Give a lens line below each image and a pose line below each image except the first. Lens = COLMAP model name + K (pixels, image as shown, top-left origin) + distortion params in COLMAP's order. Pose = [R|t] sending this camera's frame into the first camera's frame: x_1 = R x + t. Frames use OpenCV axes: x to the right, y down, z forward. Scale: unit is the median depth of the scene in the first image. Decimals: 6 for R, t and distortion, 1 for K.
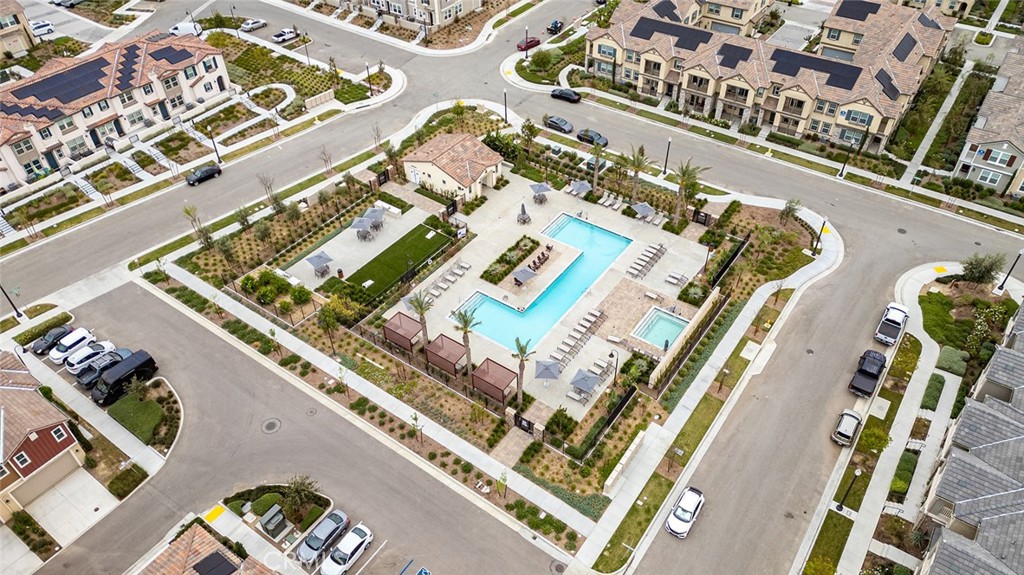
lens RADIAL K [[751.6, 0, 512.0], [0, 751.6, 287.5], [0, 0, 1]] dist [0.070029, -0.064003]
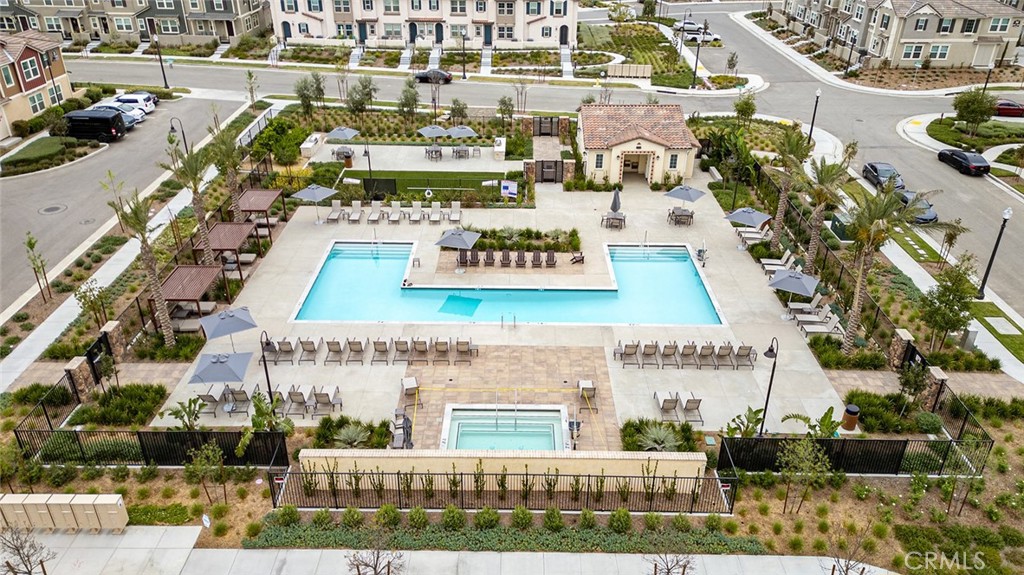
lens RADIAL K [[751.6, 0, 512.0], [0, 751.6, 287.5], [0, 0, 1]] dist [0.070029, -0.064003]
pose [[0.559834, 0.399797, -0.725775, 0.379944], [-0.559732, 0.828311, 0.024524, -0.021075], [0.610971, 0.392510, 0.687495, 0.564838]]
